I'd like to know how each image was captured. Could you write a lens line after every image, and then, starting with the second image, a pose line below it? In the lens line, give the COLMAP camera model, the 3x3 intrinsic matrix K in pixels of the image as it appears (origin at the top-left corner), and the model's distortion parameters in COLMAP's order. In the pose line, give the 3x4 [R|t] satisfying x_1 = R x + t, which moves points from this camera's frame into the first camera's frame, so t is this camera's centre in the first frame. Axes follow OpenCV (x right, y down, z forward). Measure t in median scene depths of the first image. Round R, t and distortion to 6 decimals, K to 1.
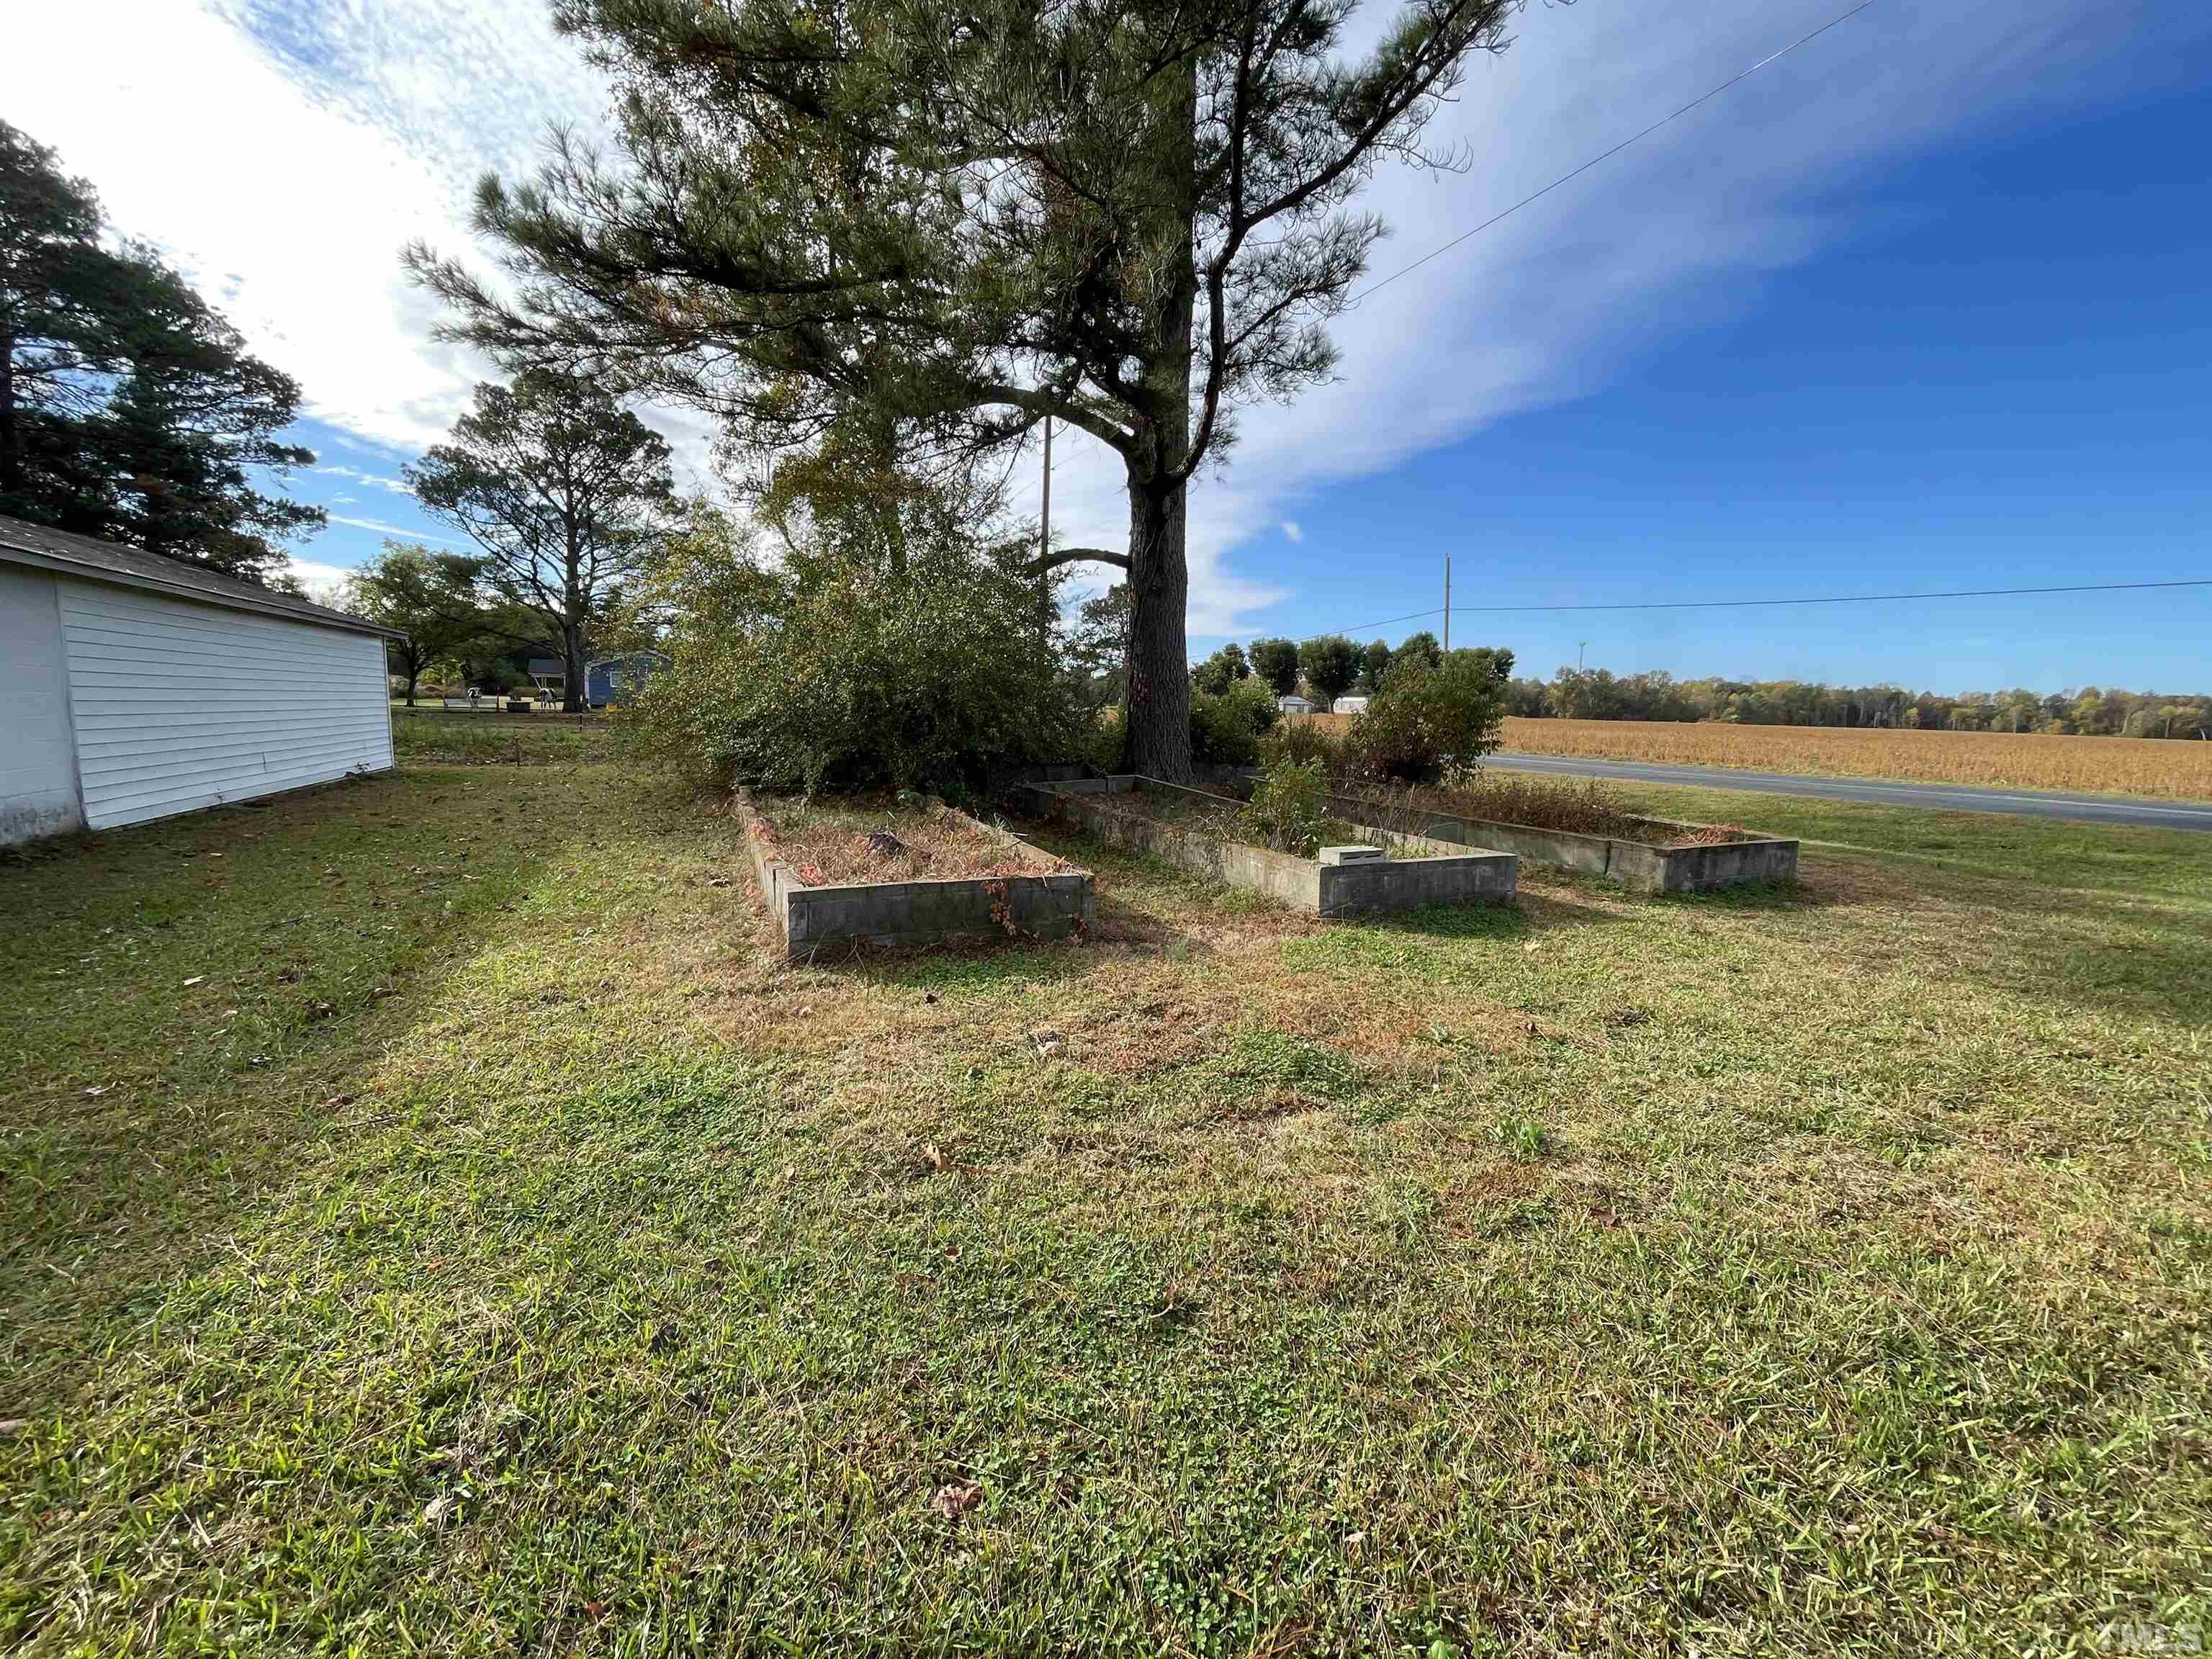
lens RADIAL K [[903.4, 0, 1098.1], [0, 903.4, 825.7], [0, 0, 1]] dist [0.001027, 0.000893]
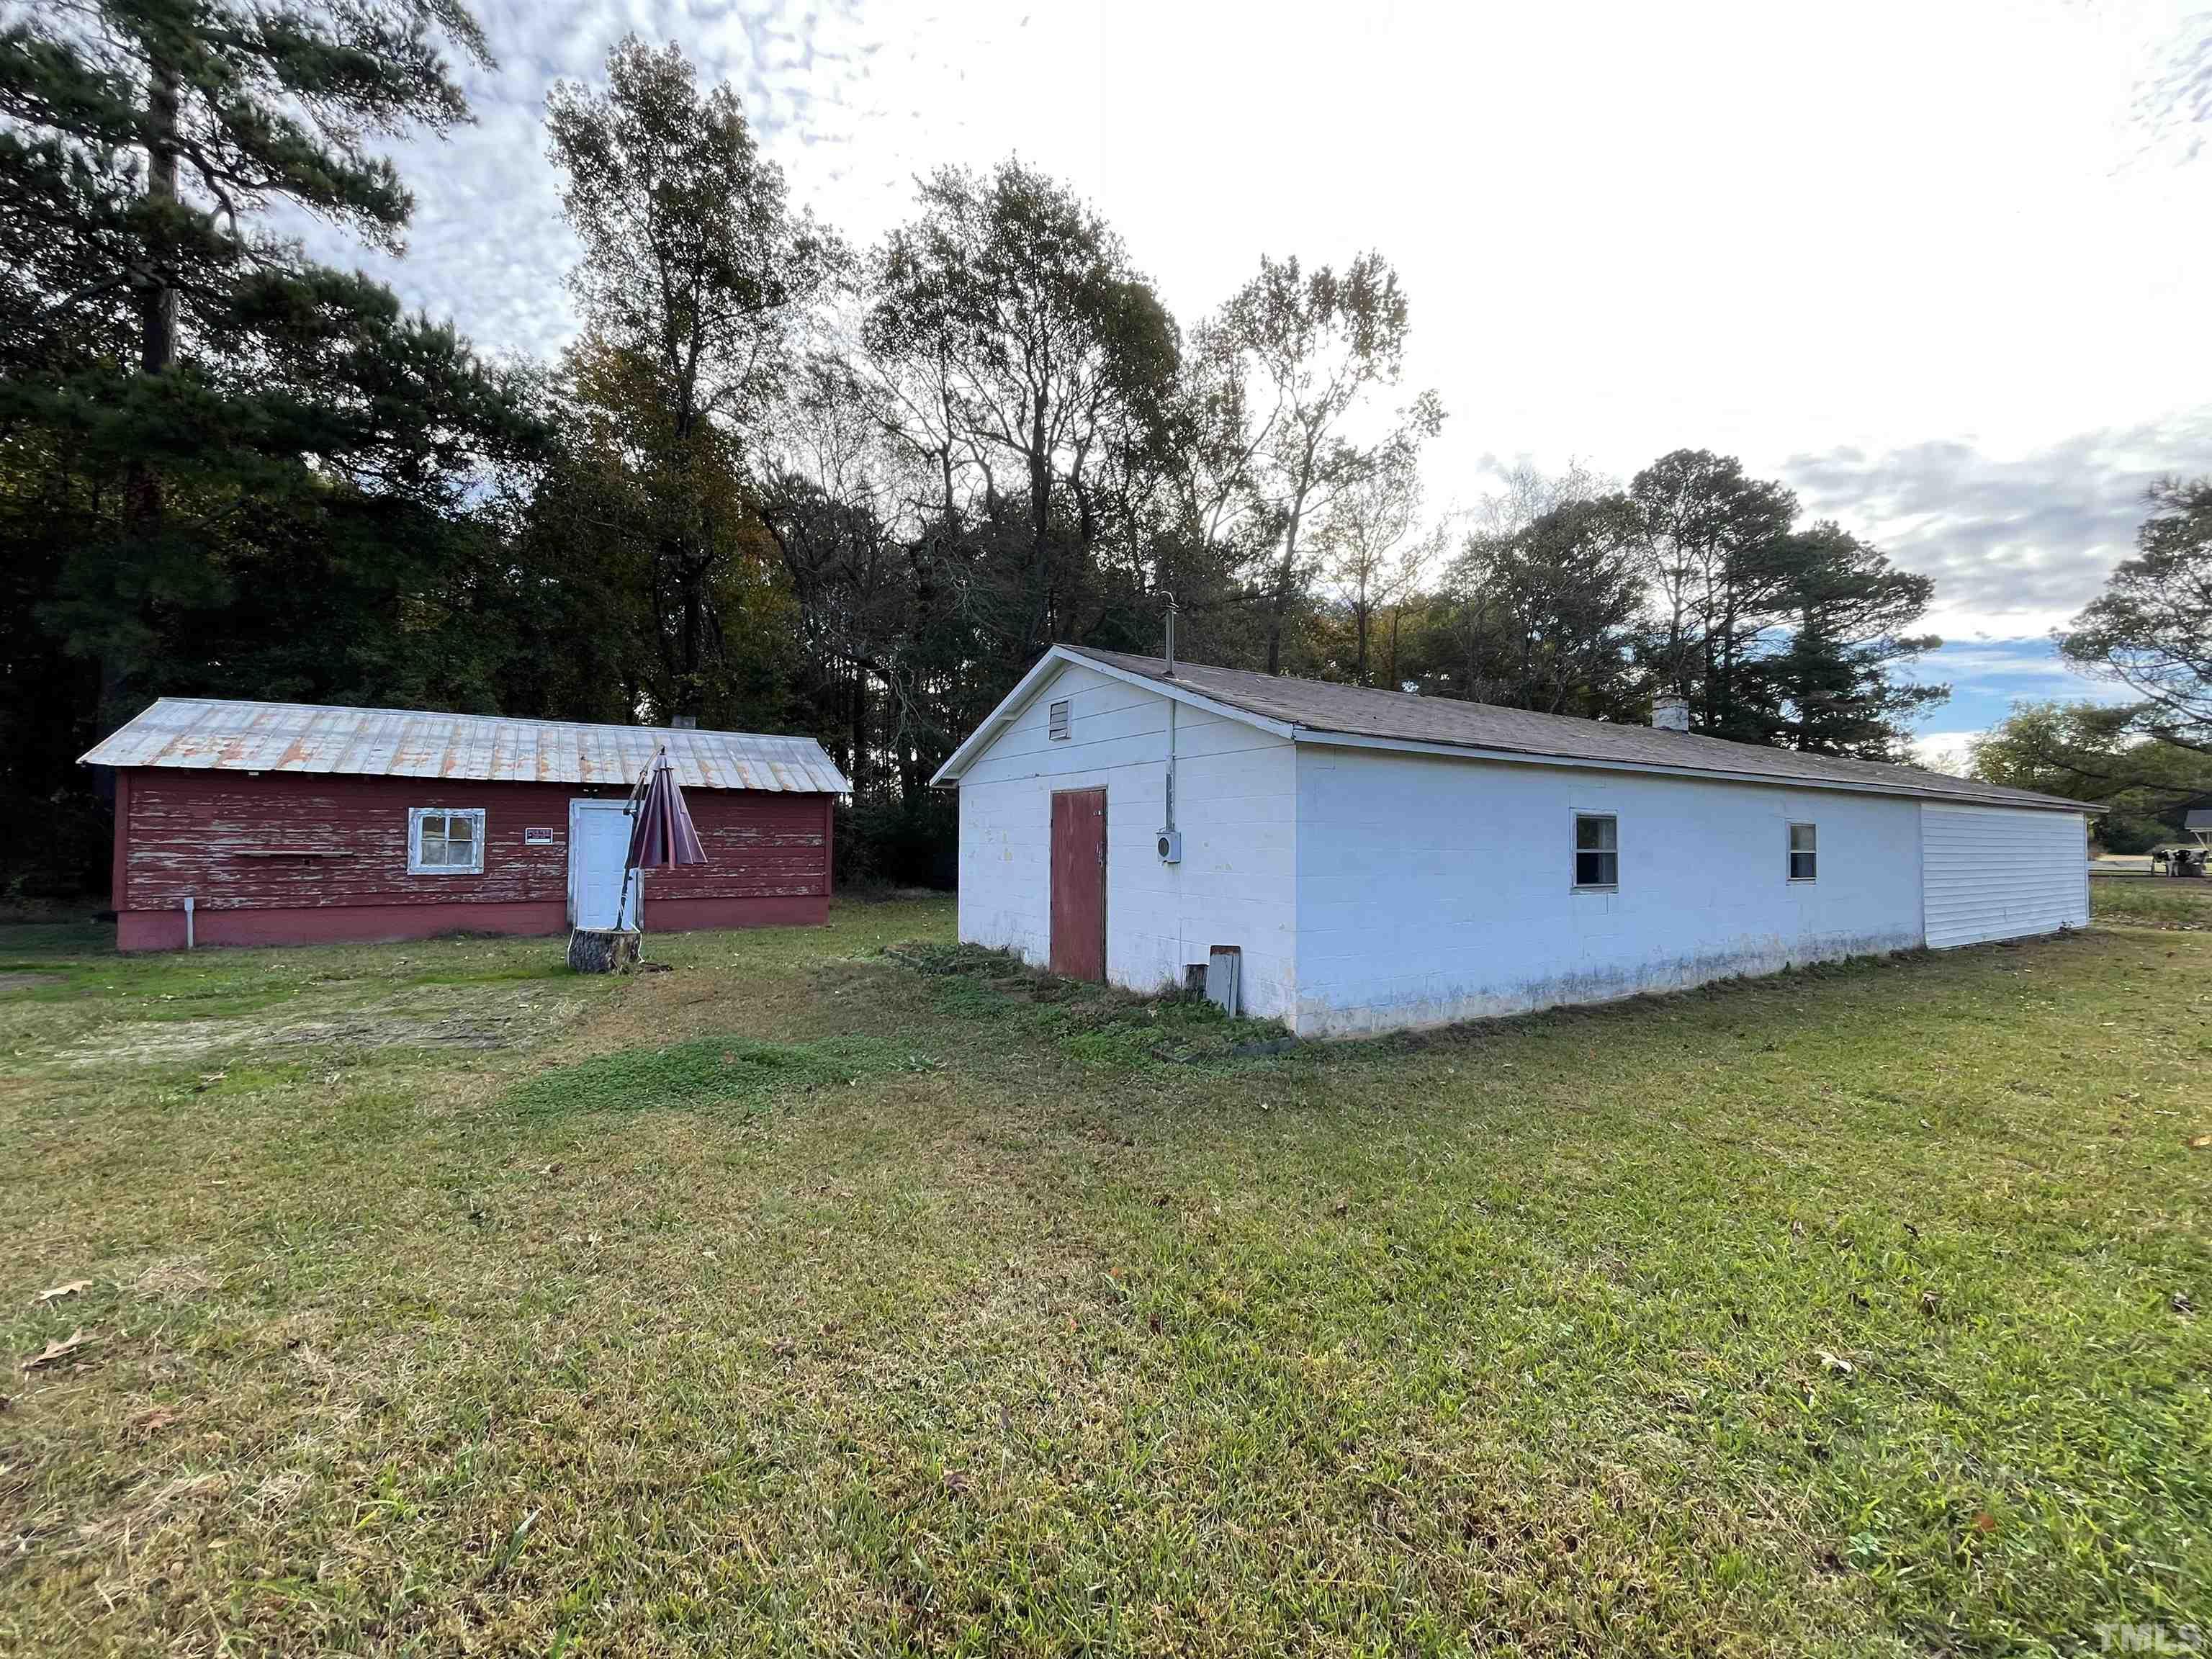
lens RADIAL K [[903.4, 0, 1109.6], [0, 903.4, 825.5], [0, 0, 1]] dist [0.001027, 0.000893]
pose [[0.153904, -0.046362, -0.986997, 0.046609], [-0.127034, 0.989680, -0.066297, 0.012959], [0.979886, 0.135586, 0.146426, -0.116876]]
